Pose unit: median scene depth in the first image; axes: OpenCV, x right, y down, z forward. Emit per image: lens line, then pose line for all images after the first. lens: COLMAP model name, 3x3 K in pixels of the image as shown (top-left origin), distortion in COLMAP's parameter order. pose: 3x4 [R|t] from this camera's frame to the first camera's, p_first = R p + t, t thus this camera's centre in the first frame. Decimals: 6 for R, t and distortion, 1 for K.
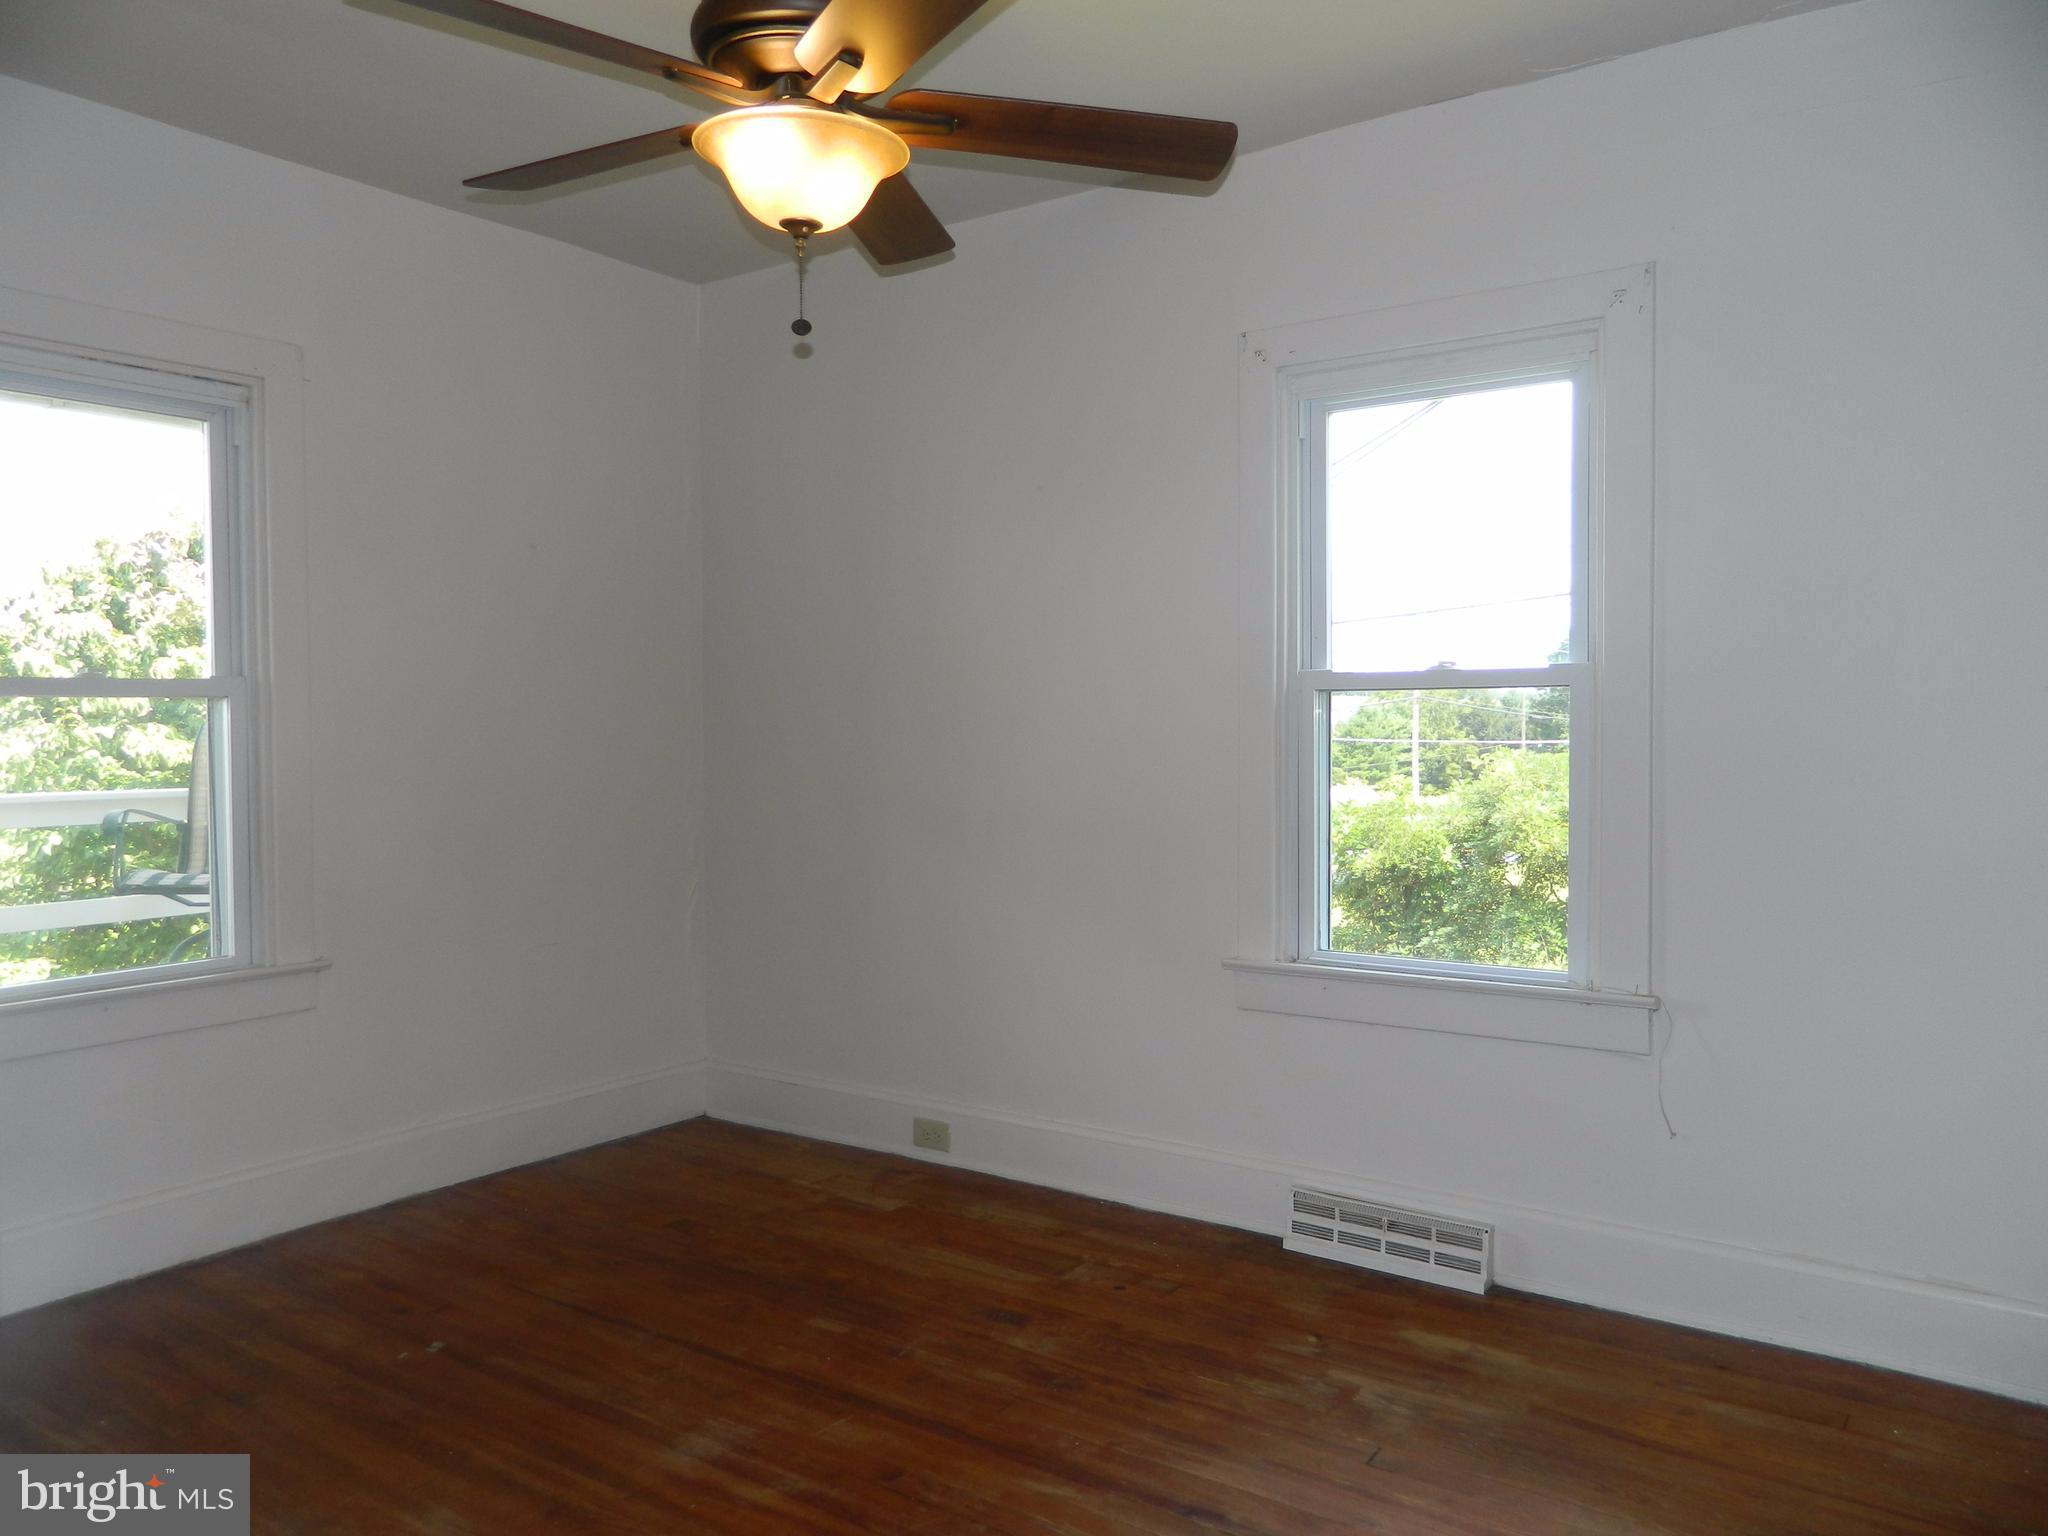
lens RADIAL K [[1525.4, 0, 1005.0], [0, 1525.4, 761.2], [0, 0, 1]] dist [0.006728, -0.002226]
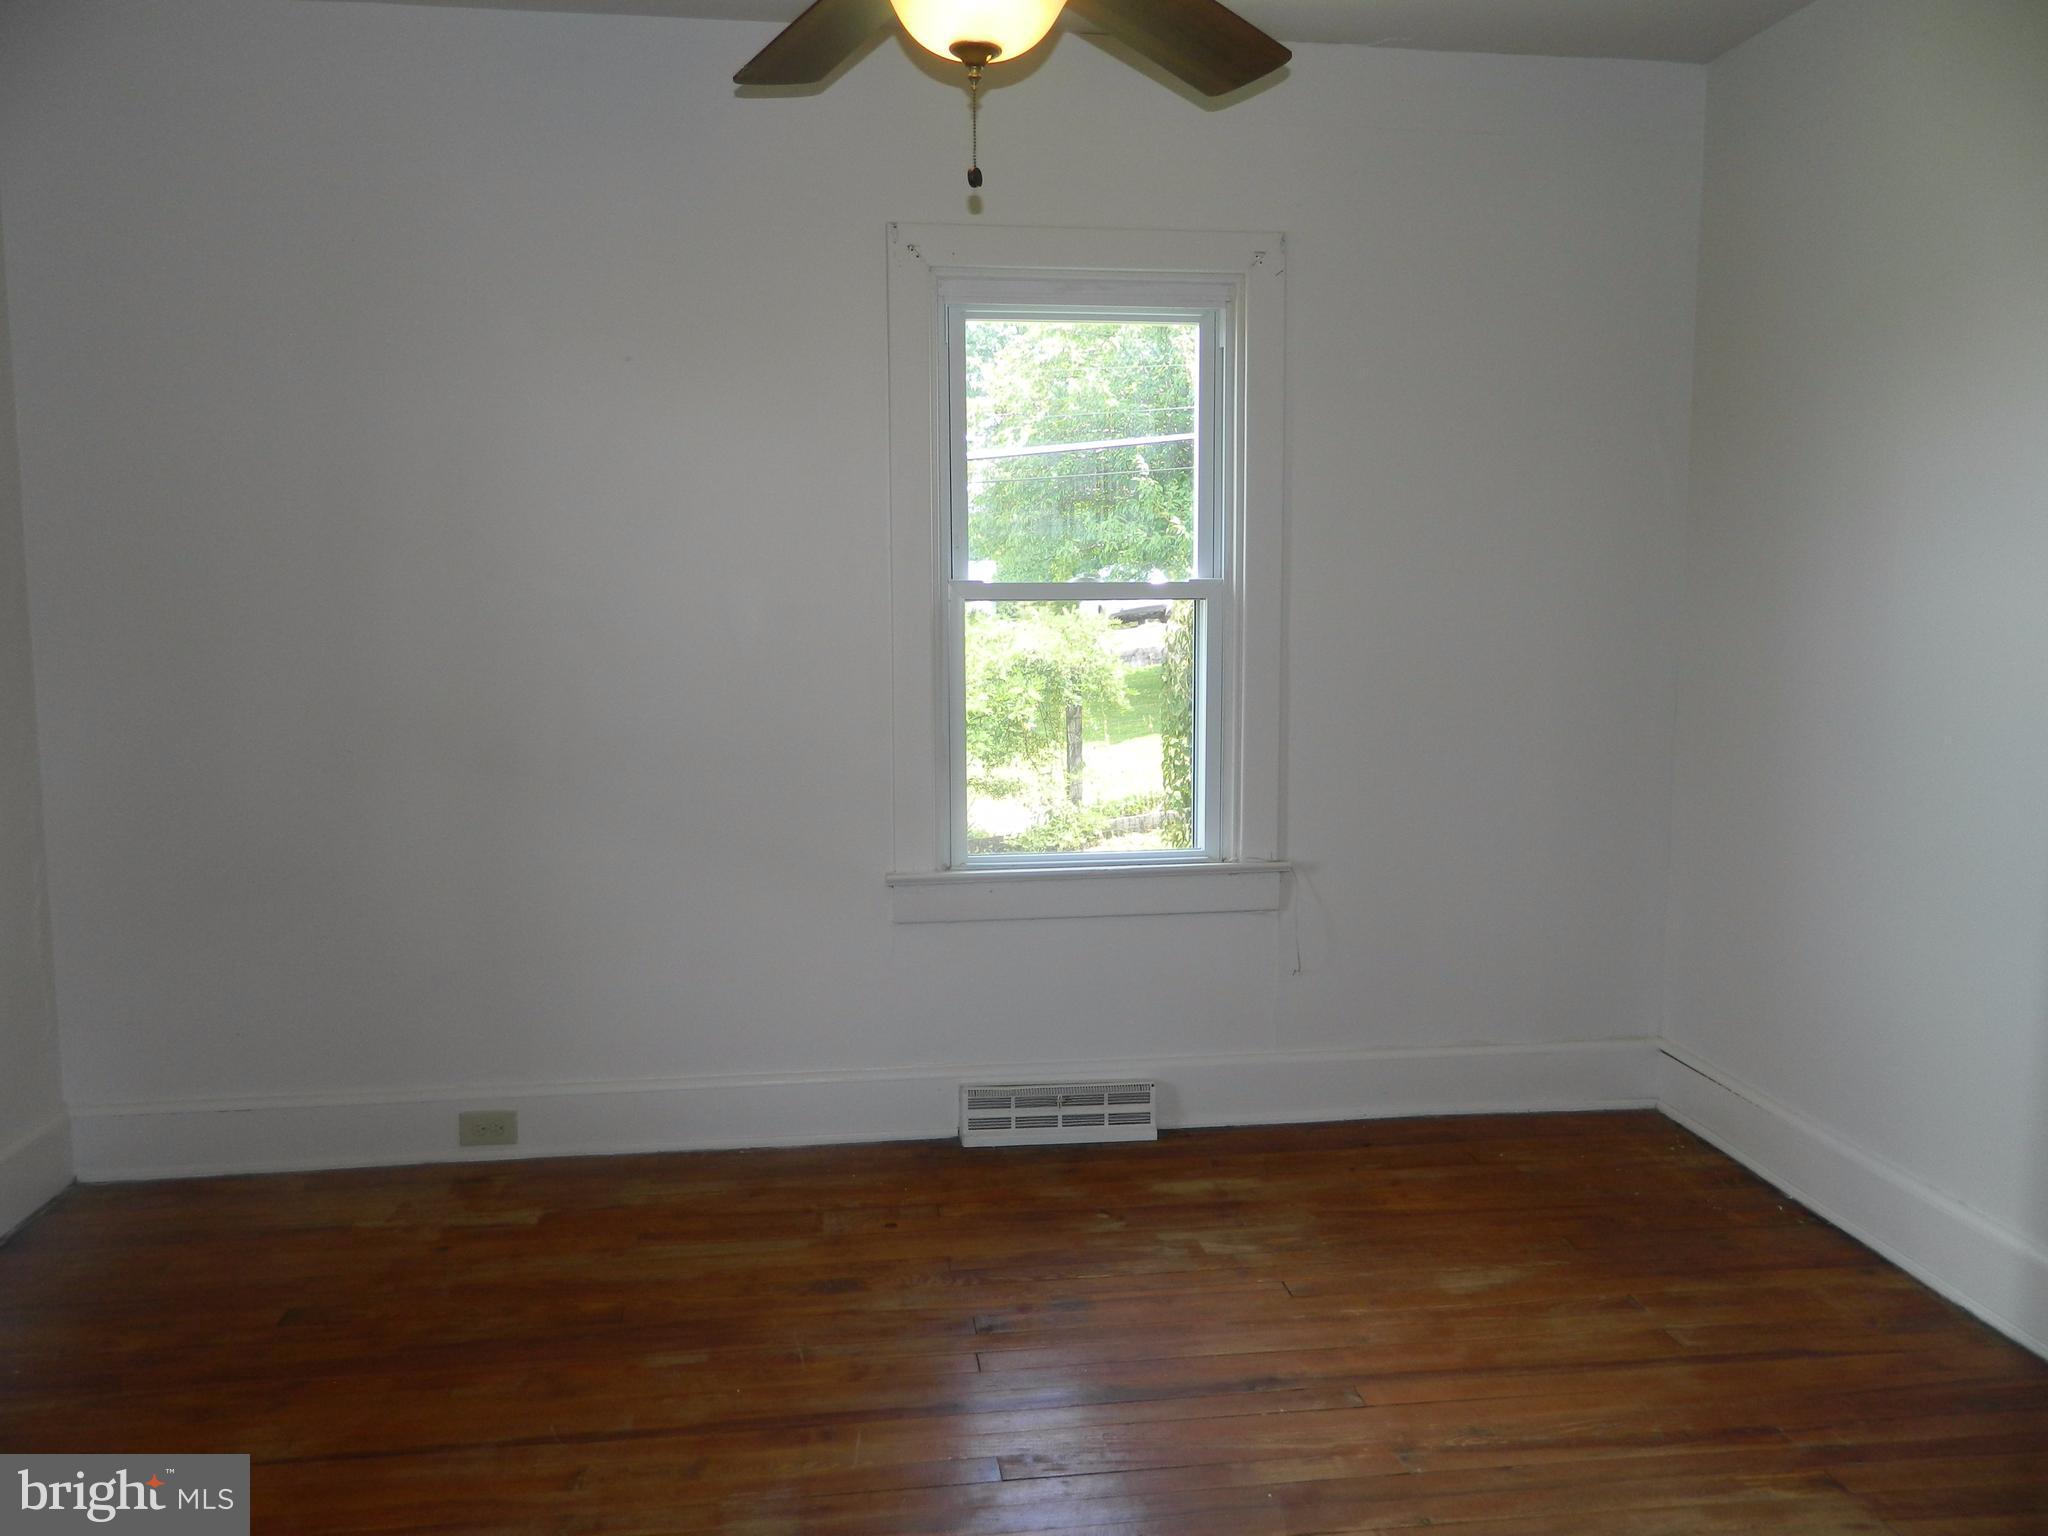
lens RADIAL K [[1525.4, 0, 1011.4], [0, 1525.4, 765.6], [0, 0, 1]] dist [0.006728, -0.002226]
pose [[0.727045, -0.072098, 0.682794, -0.501789], [0.018325, 0.996155, 0.085674, -0.025048], [-0.686345, -0.049777, 0.725570, 0.259574]]
